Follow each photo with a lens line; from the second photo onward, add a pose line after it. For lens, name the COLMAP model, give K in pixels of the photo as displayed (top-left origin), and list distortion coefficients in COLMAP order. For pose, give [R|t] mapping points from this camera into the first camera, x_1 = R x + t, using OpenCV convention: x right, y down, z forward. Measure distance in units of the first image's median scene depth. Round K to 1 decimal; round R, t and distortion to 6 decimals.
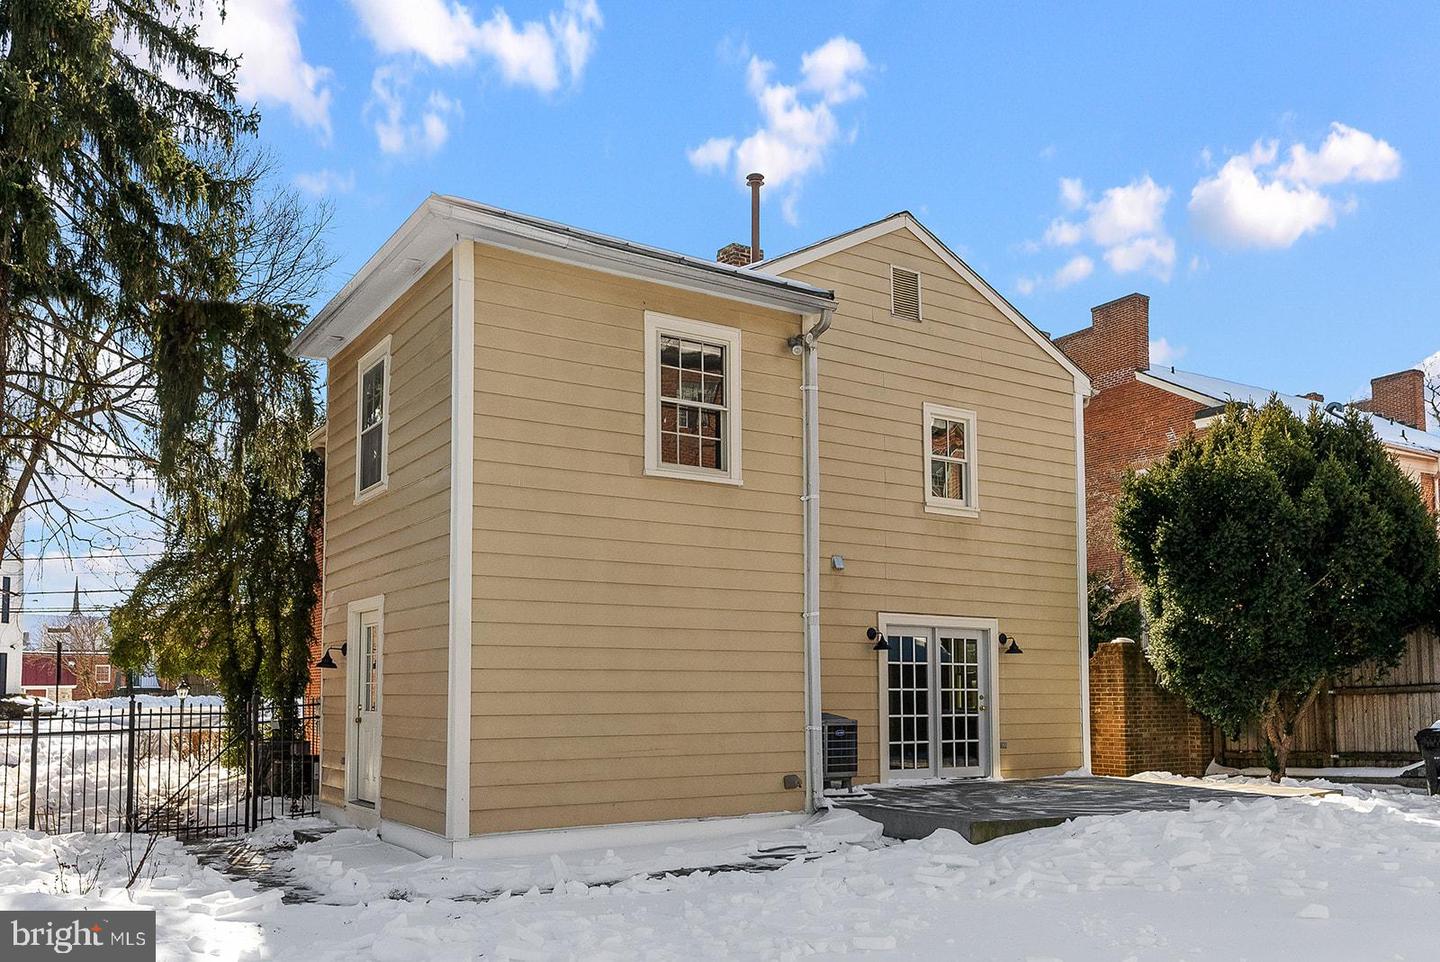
lens RADIAL K [[1080.0, 0, 720.2], [0, 1080.0, 617.2], [0, 0, 1]] dist [-0.004135, 0.000416]
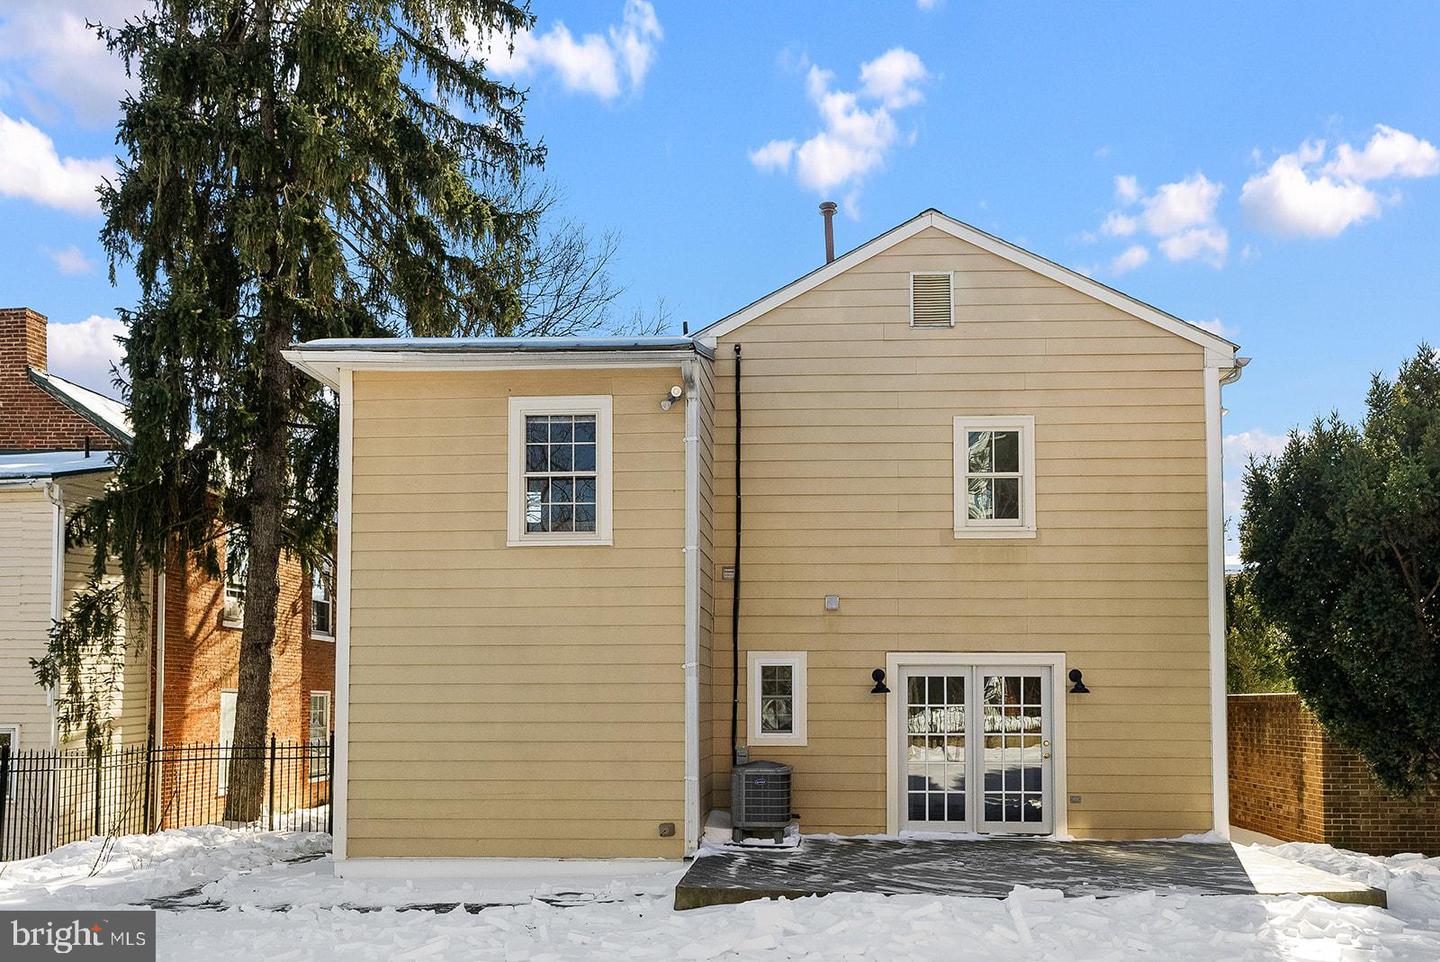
lens RADIAL K [[1056.6, 0, 790.9], [0, 1056.6, 642.5], [0, 0, 1]] dist [-0.002789, 0.003250]
pose [[0.831920, -0.029076, -0.554133, 0.556697], [0.038312, 0.999253, 0.005085, -0.019695], [0.553571, -0.025460, 0.832413, 0.181698]]
